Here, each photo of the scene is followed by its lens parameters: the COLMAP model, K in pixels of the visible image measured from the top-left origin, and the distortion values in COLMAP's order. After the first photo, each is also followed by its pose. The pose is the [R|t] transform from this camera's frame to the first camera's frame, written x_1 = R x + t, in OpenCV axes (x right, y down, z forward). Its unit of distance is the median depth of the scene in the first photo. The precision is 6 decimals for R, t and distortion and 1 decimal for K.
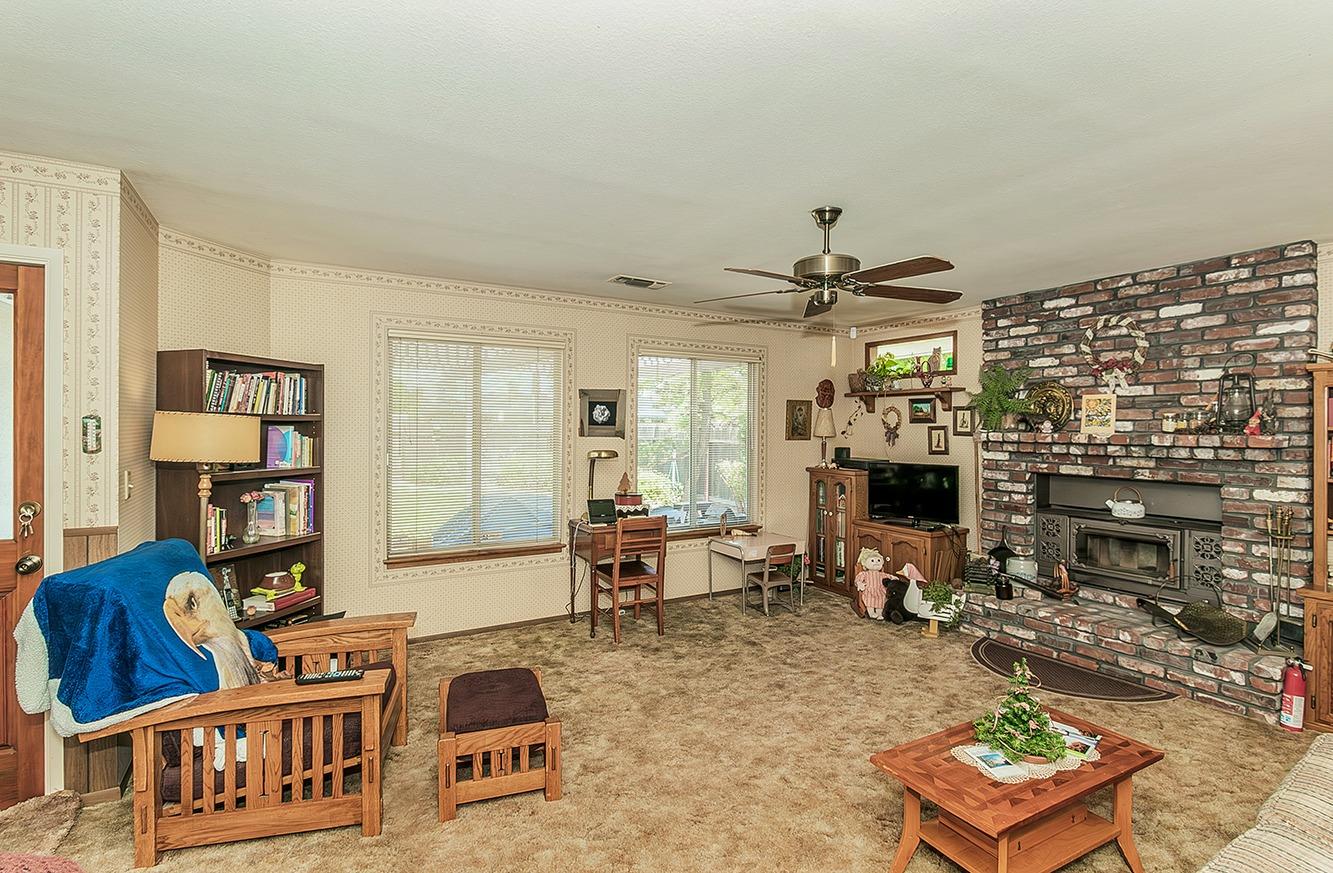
lens RADIAL K [[637.7, 0, 672.7], [0, 637.7, 433.5], [0, 0, 1]] dist [-0.003265, -0.000982]
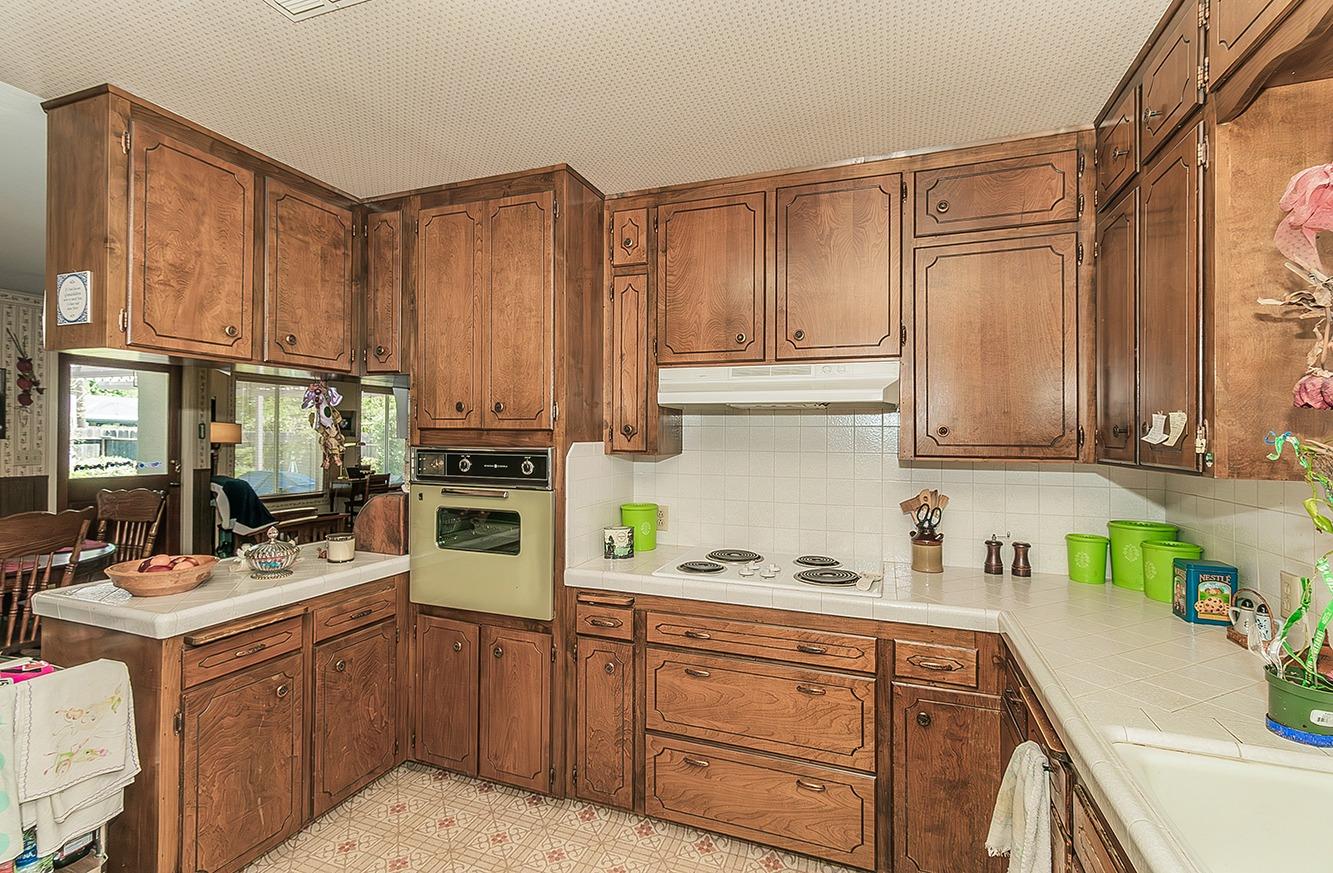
lens RADIAL K [[618.0, 0, 660.1], [0, 618.0, 433.4], [0, 0, 1]] dist [-0.001025, -0.000101]
pose [[0.768606, 0.001374, 0.639721, -0.616399], [0.003873, 0.999969, -0.006802, 0.019654], [-0.639711, 0.007706, 0.768577, -1.090938]]
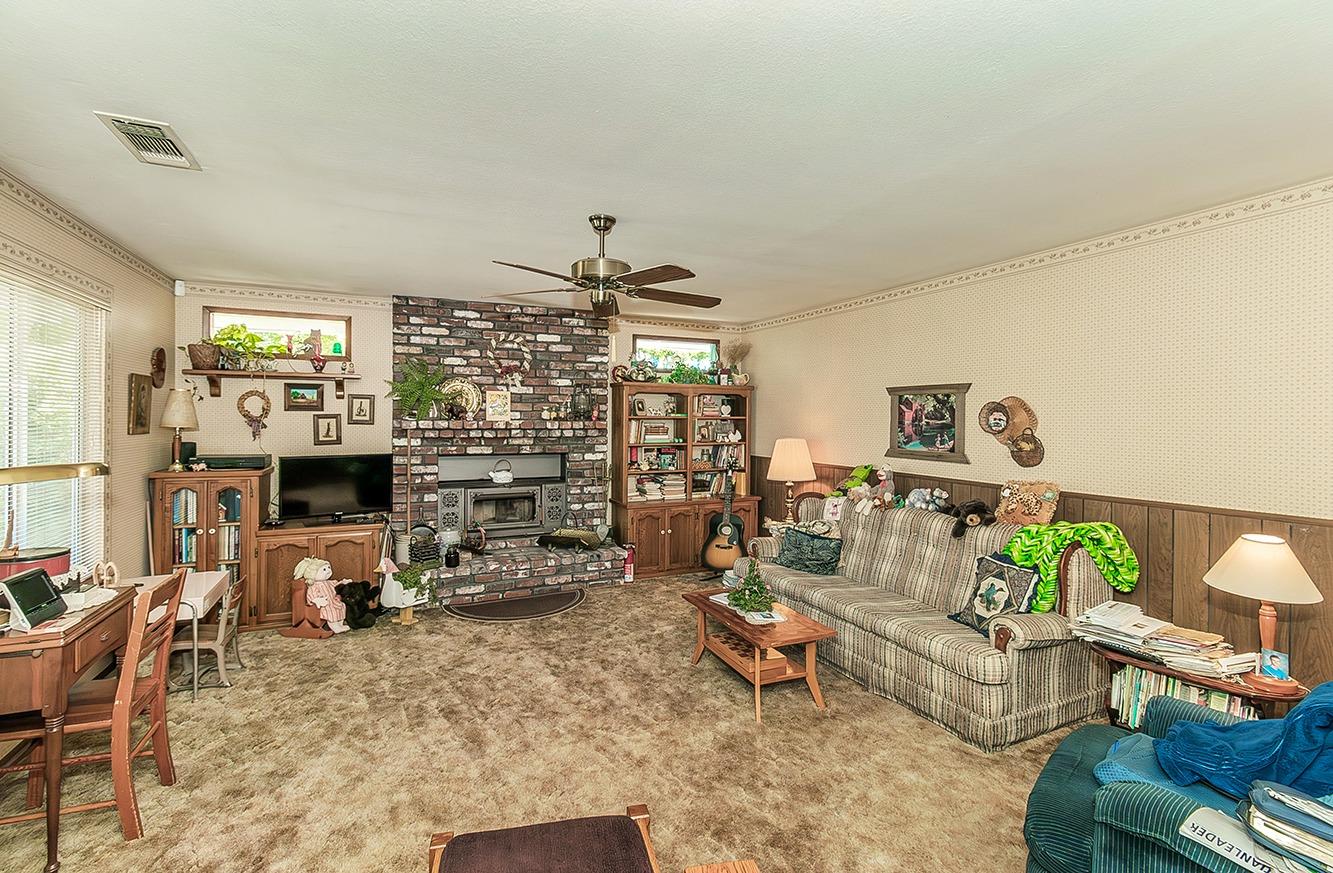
lens RADIAL K [[604.2, 0, 665.1], [0, 604.2, 418.2], [0, 0, 1]] dist [0.000487, -0.000187]
pose [[0.094907, -0.001503, 0.995485, -0.520878], [0.006633, 0.999978, 0.000878, -0.003936], [-0.995464, 0.006520, 0.094915, 0.521749]]
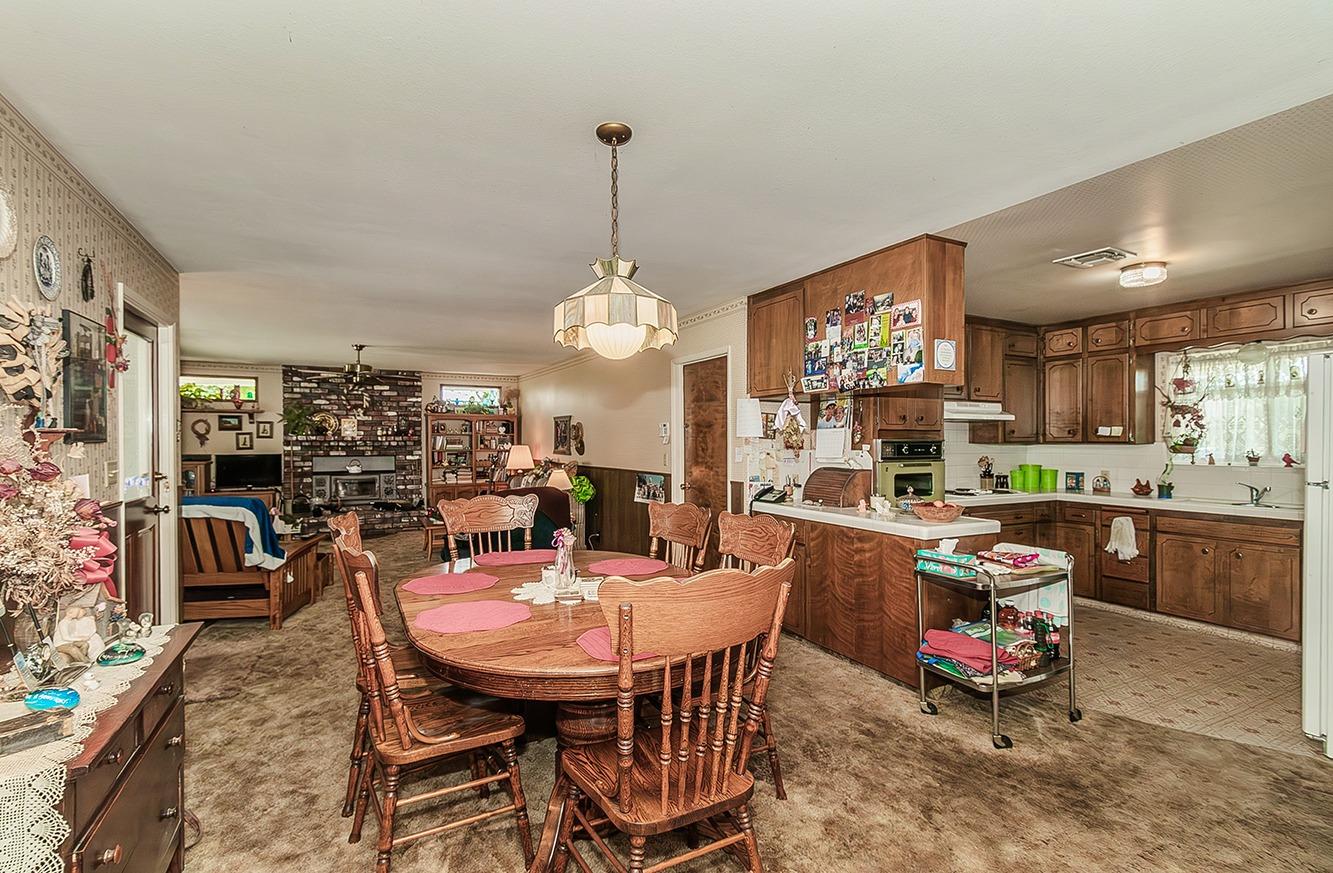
lens RADIAL K [[598.4, 0, 664.0], [0, 598.4, 446.3], [0, 0, 1]] dist [0.004007, 0.000002]
pose [[0.035993, -0.012344, 0.999276, -1.378036], [0.010834, 0.999870, 0.011961, 0.022063], [-0.999293, 0.010396, 0.036122, -0.191092]]
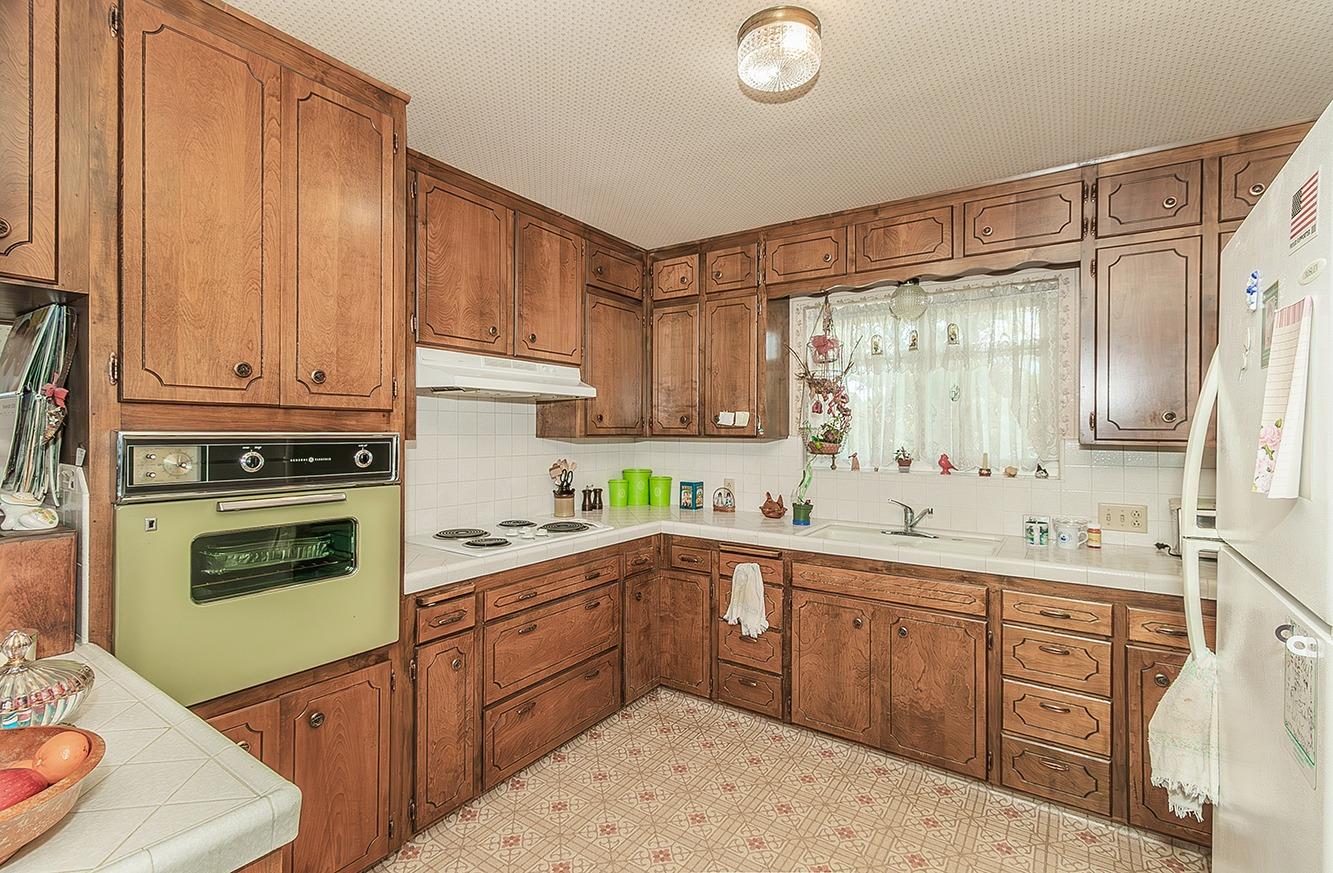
lens RADIAL K [[592.6, 0, 666.5], [0, 592.6, 436.5], [0, 0, 1]] dist [0.001927, 0.000177]
pose [[-0.443488, -0.017463, 0.896110, -0.807742], [0.002192, 0.999786, 0.020568, 0.022780], [-0.896277, 0.011086, -0.443355, -0.611619]]
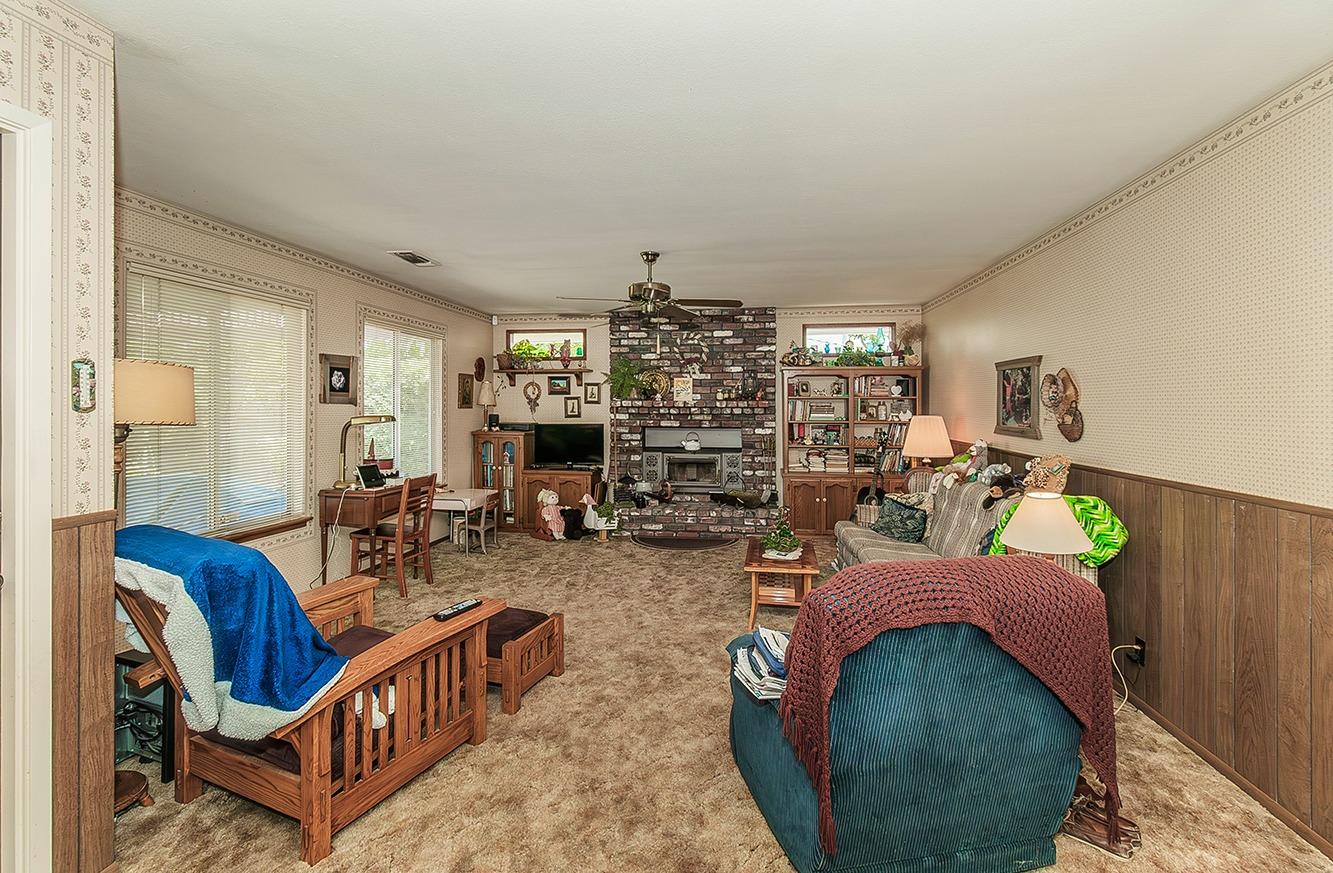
lens RADIAL K [[608.2, 0, 665.5], [0, 608.2, 406.8], [0, 0, 1]] dist [0.003177, 0.000170]
pose [[0.625307, -0.003029, 0.780373, -0.595967], [0.008531, 0.999959, -0.002954, 0.019161], [-0.780333, 0.008504, 0.625307, 0.029434]]
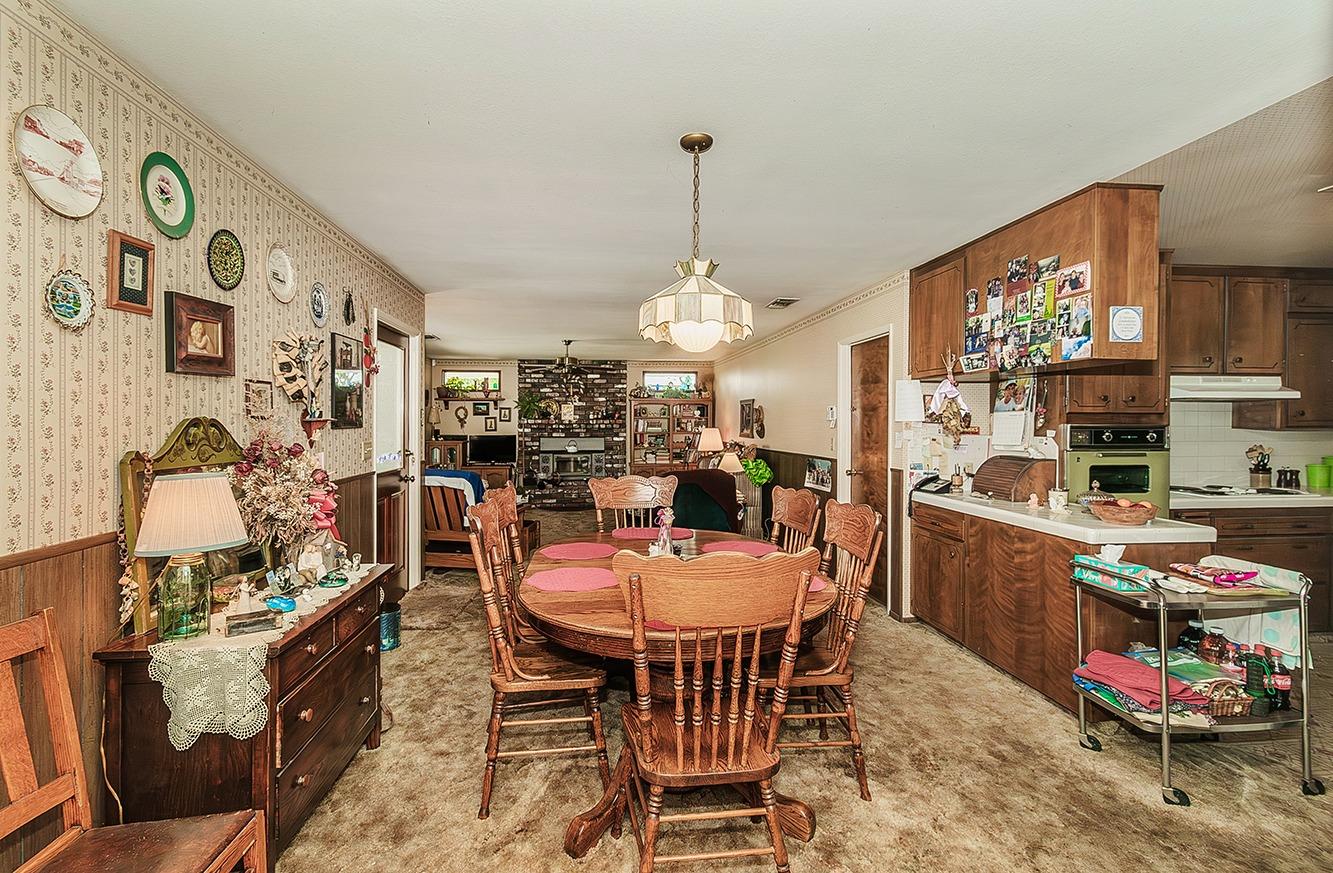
lens RADIAL K [[602.2, 0, 660.0], [0, 602.2, 428.1], [0, 0, 1]] dist [0.000007, -0.000497]
pose [[0.400274, -0.012516, 0.916310, -1.386075], [0.012072, 0.999892, 0.008384, 0.017835], [-0.916316, 0.007706, 0.400382, -0.318294]]
